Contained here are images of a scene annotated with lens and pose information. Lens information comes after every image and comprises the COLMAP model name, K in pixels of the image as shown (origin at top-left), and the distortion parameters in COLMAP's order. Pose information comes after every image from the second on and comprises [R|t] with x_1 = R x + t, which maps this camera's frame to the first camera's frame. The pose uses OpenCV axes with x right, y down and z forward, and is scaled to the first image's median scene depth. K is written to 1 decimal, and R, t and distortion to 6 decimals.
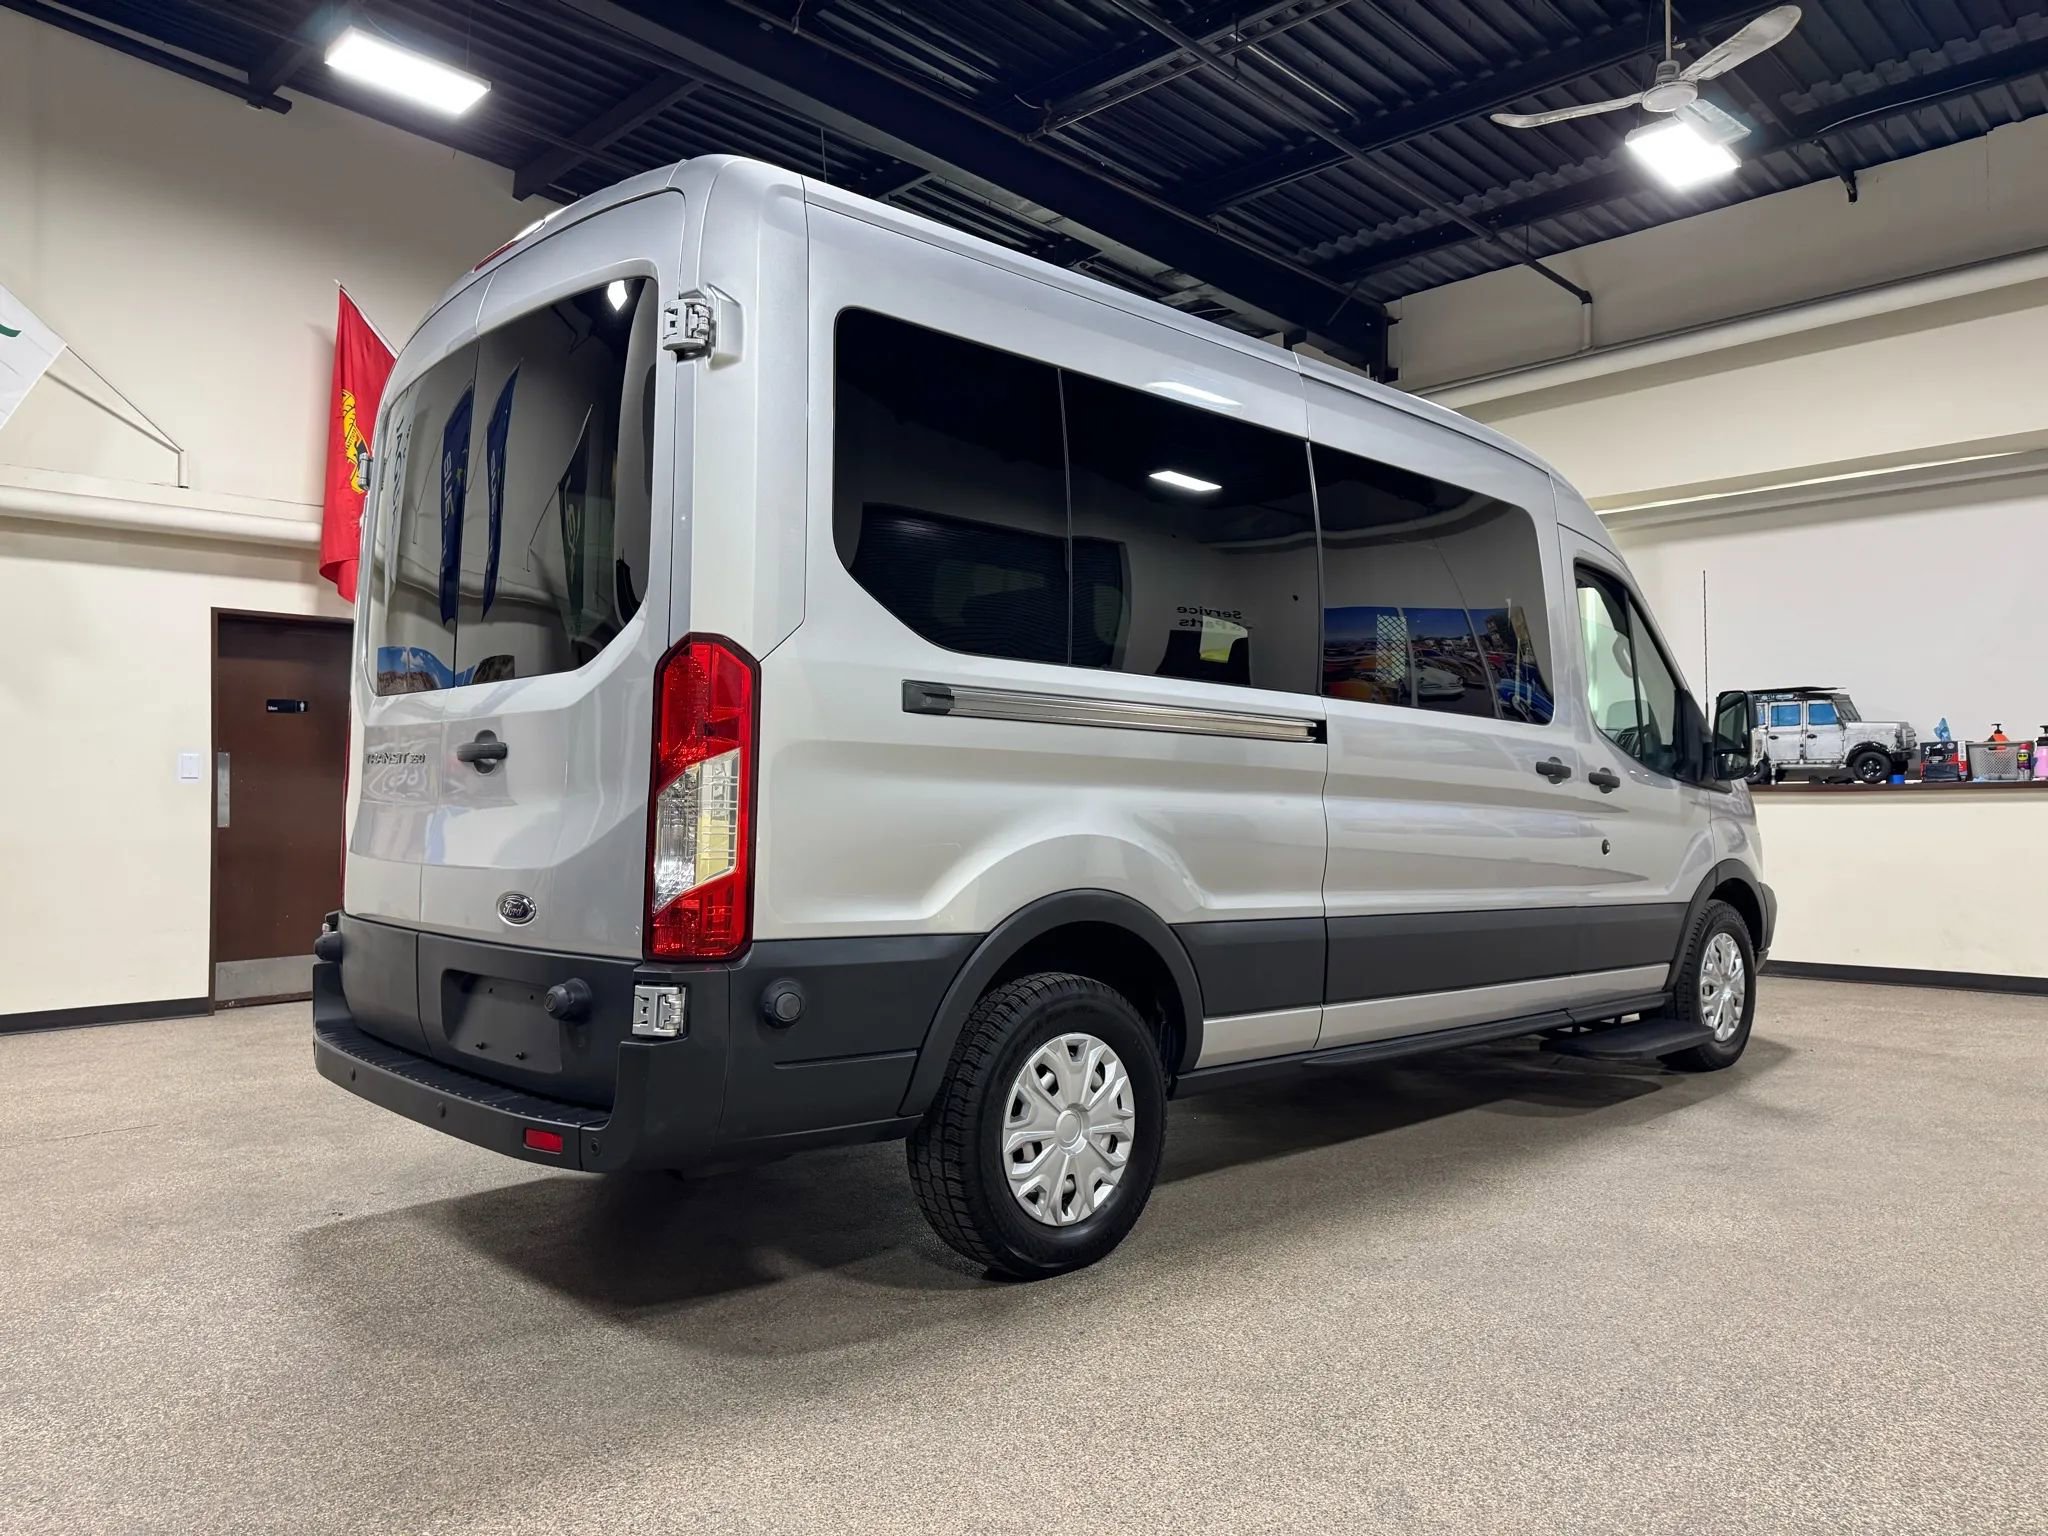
lens RADIAL K [[1452.8, 0, 1010.1], [0, 1452.8, 765.1], [0, 0, 1]] dist [0.016105, -0.021061]
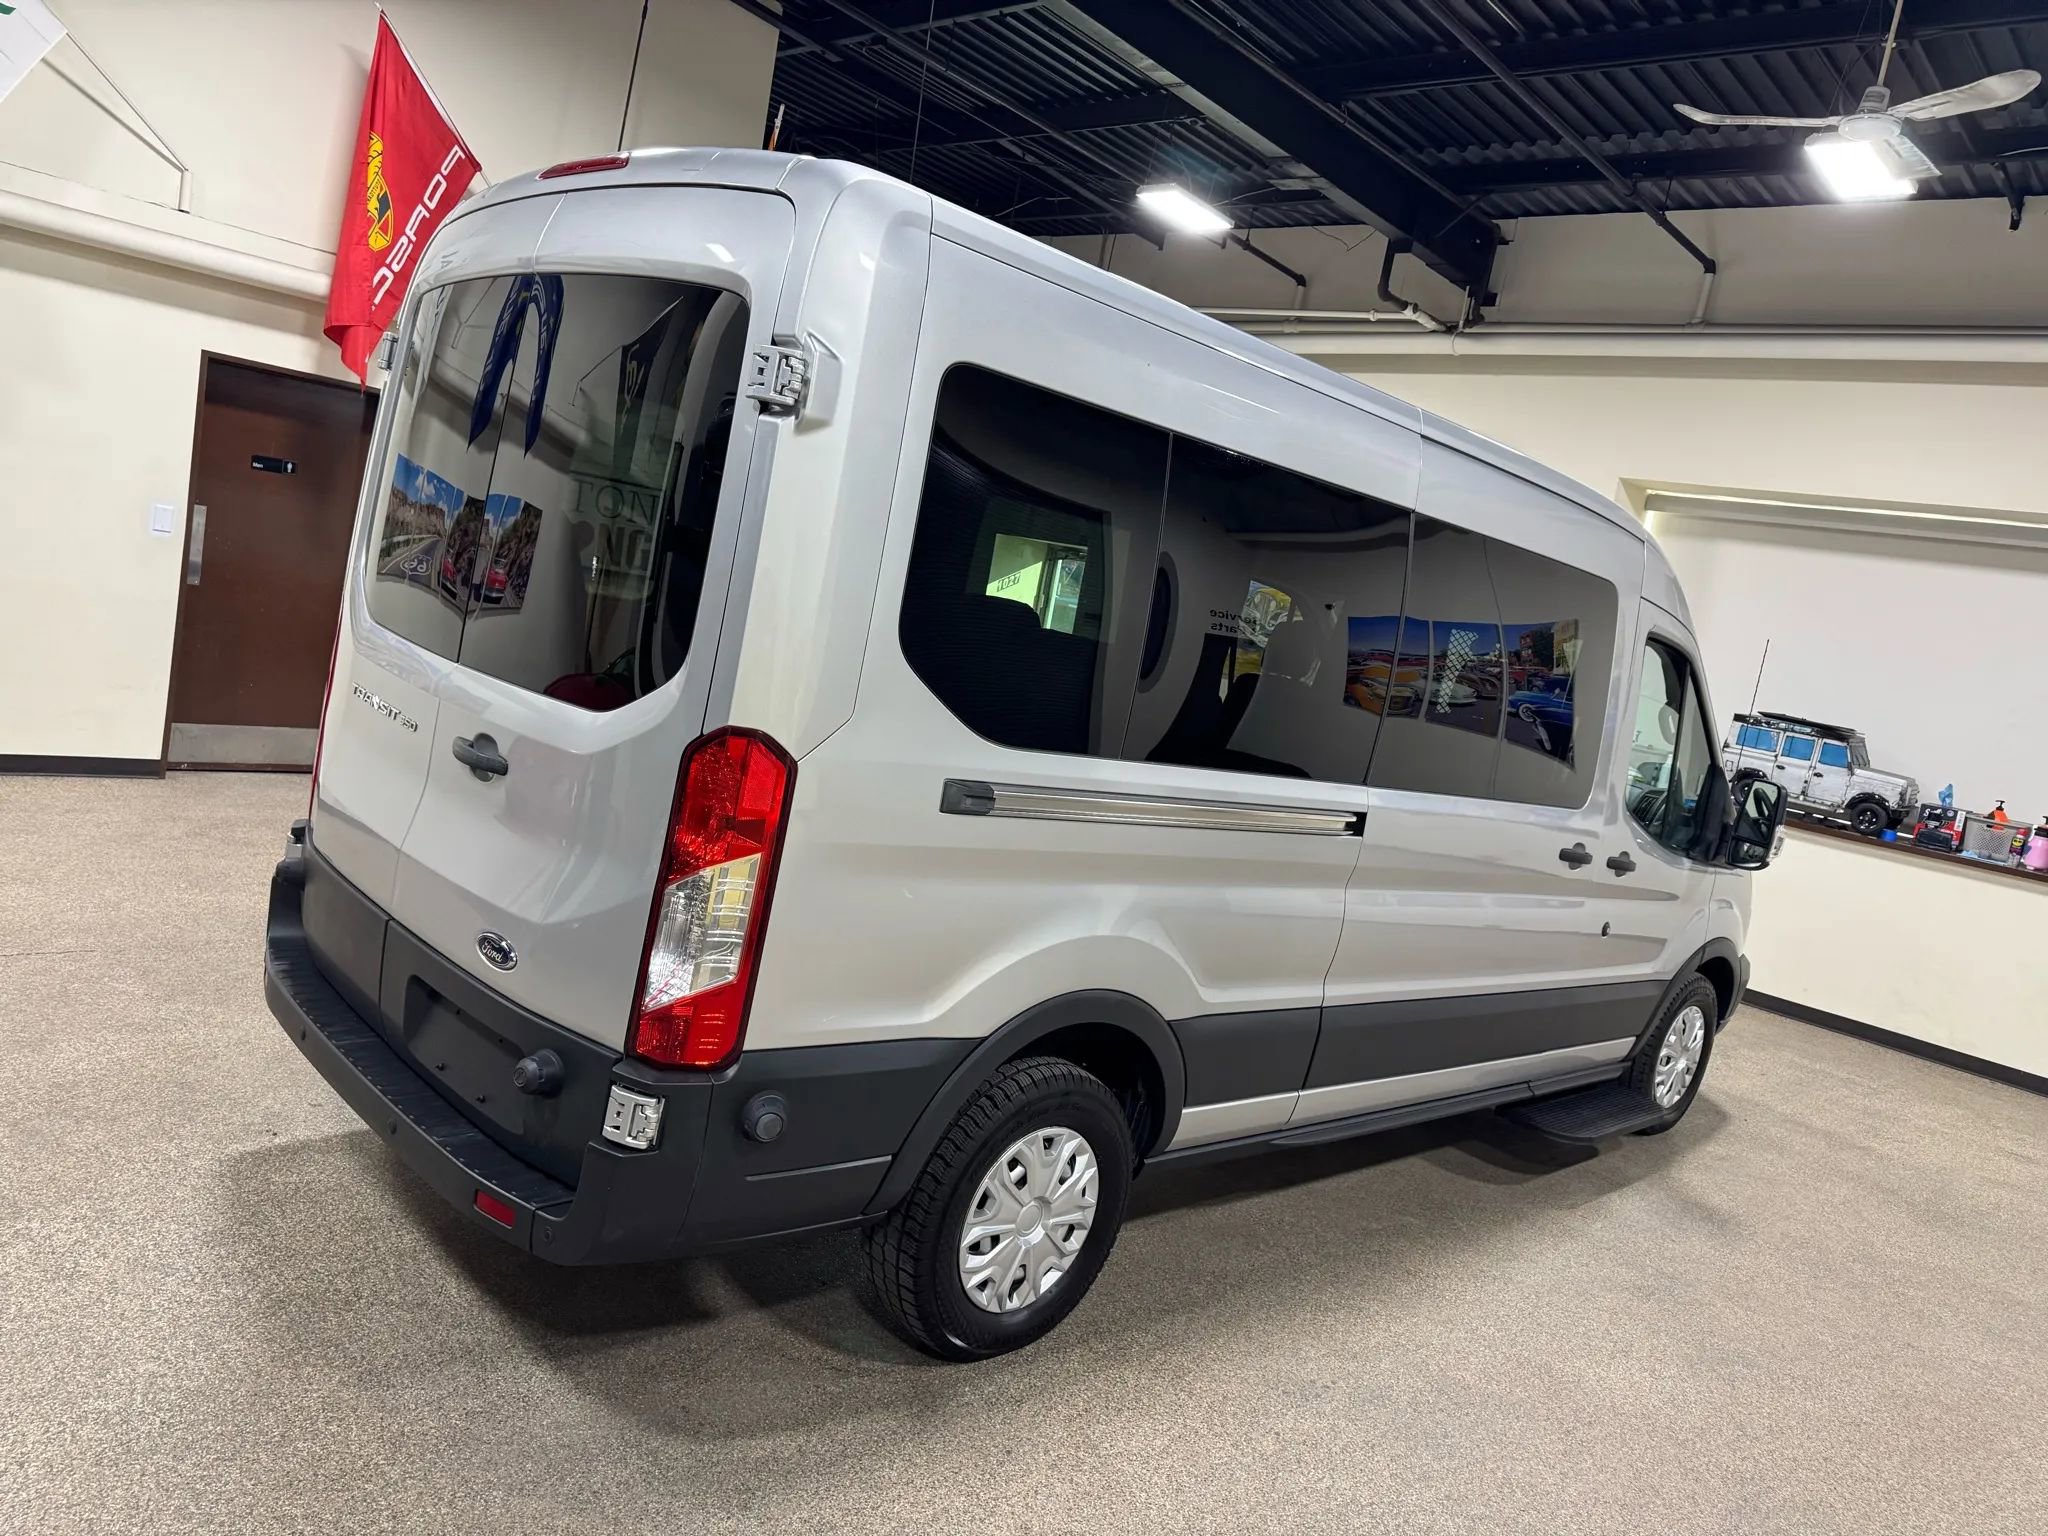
lens RADIAL K [[1452.8, 0, 1029.6], [0, 1452.8, 776.4], [0, 0, 1]] dist [0.016105, -0.021061]
pose [[0.982972, 0.178071, 0.045352, -0.039145], [-0.183026, 0.970751, 0.155383, -0.131644], [-0.016357, -0.161038, 0.986813, 0.053384]]
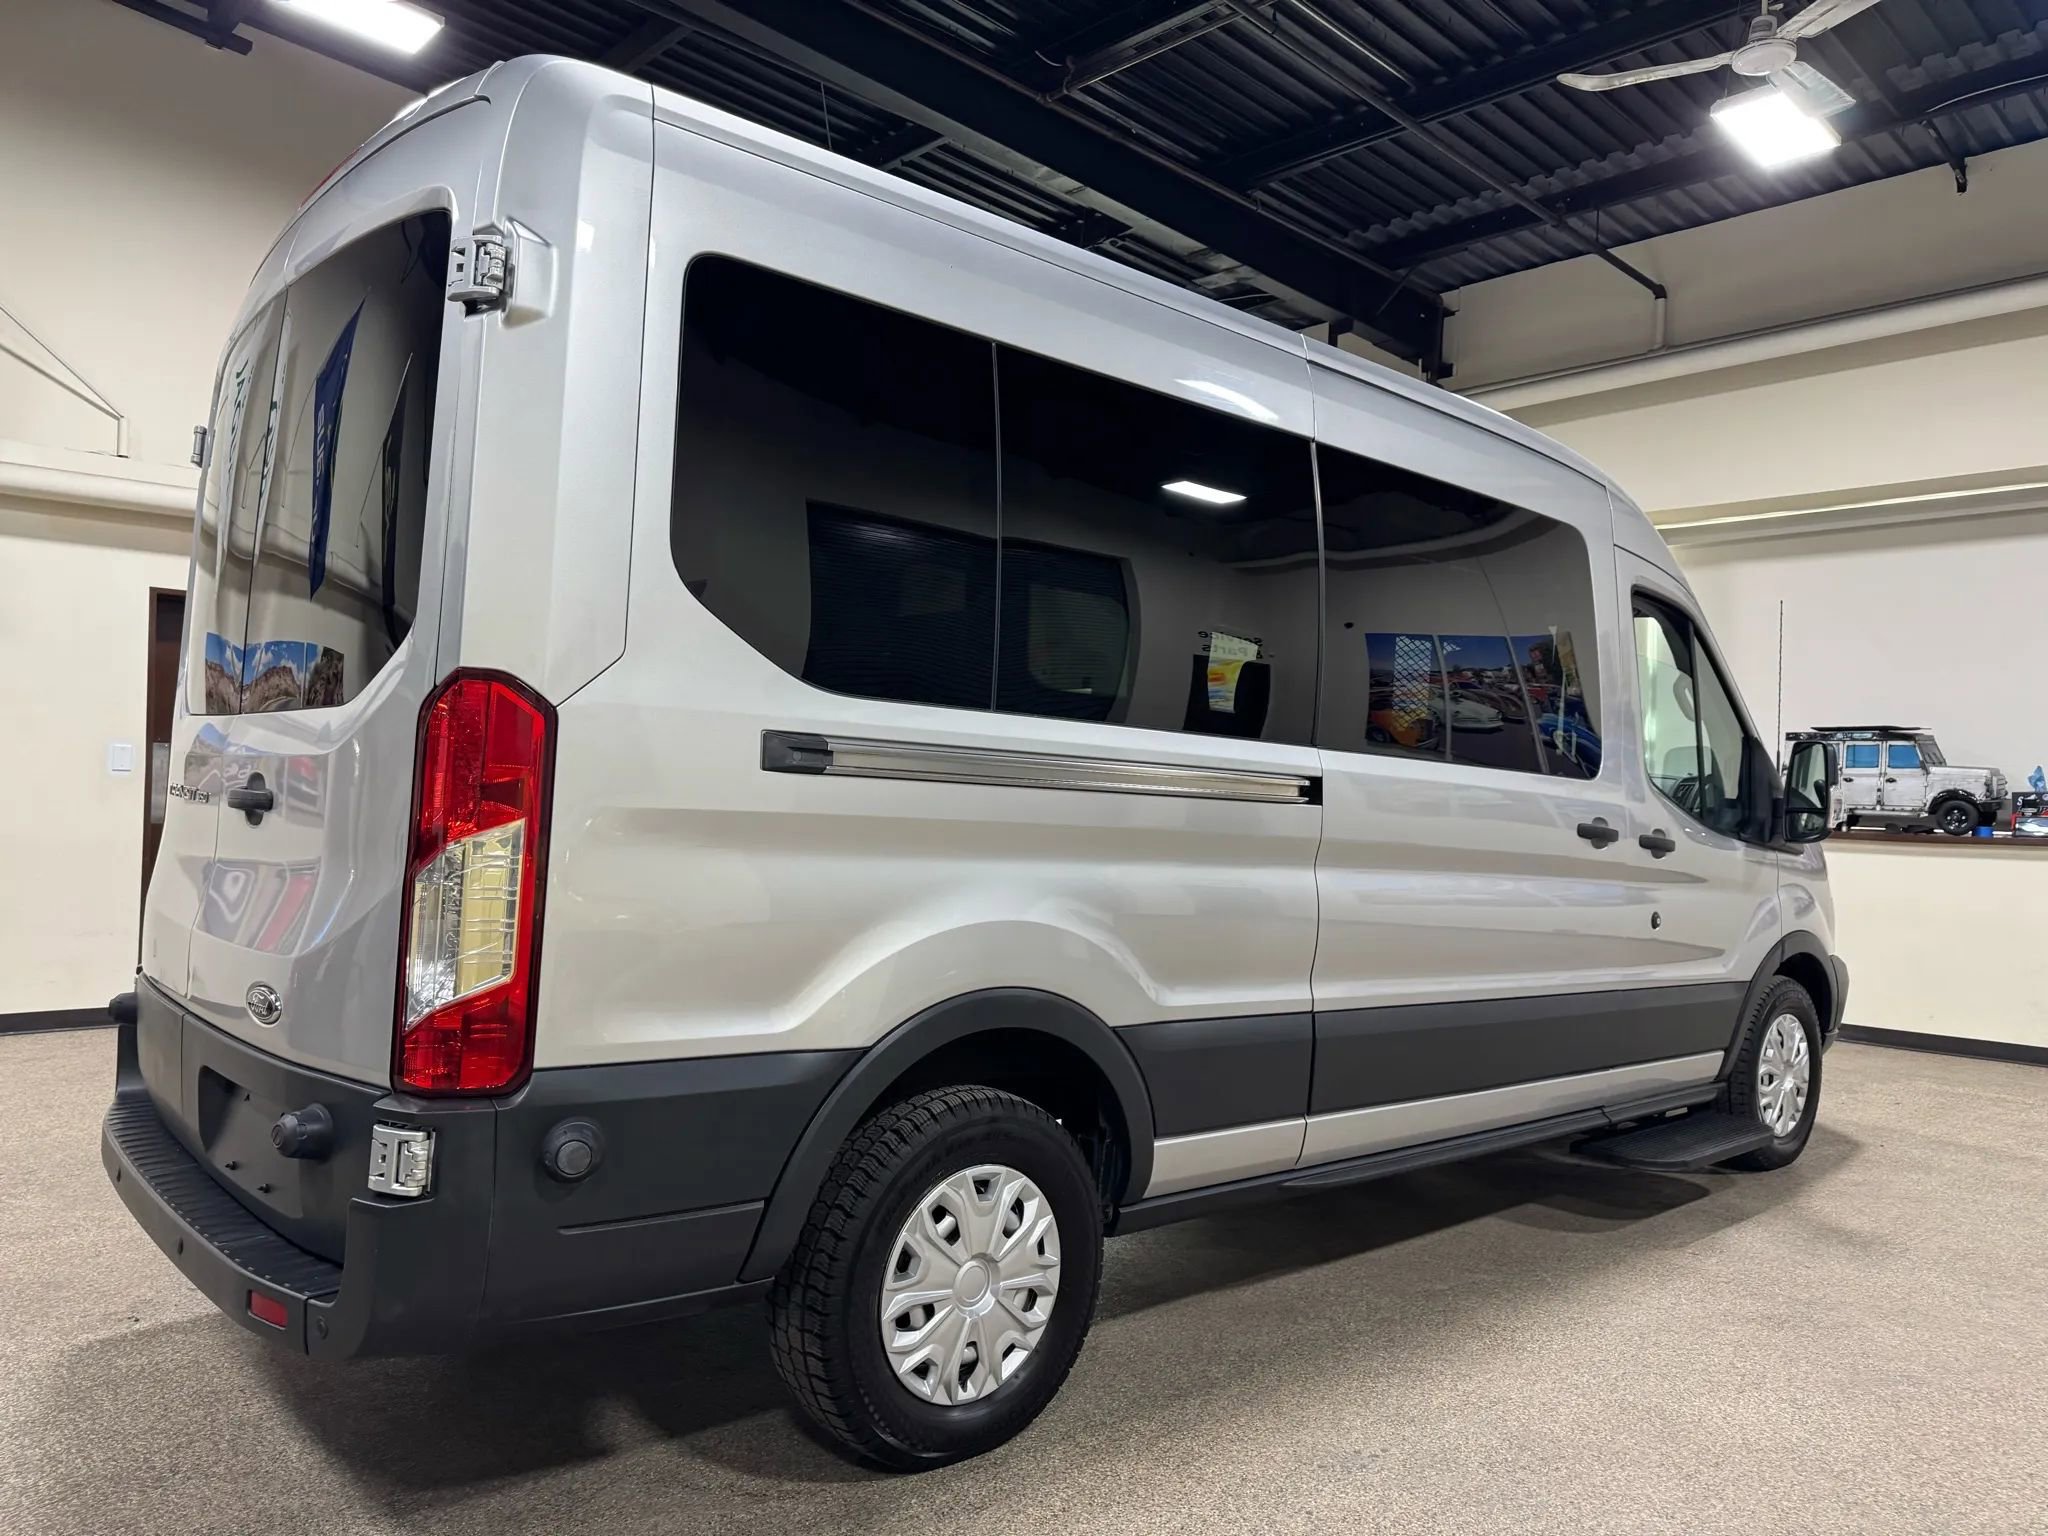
lens RADIAL K [[1452.8, 0, 1021.5], [0, 1452.8, 776.4], [0, 0, 1]] dist [0.016105, -0.021061]
pose [[0.999078, 0.033916, -0.026315, 0.054310], [-0.033534, 0.999328, 0.014827, -0.030892], [0.026800, -0.013930, 0.999544, 0.130977]]
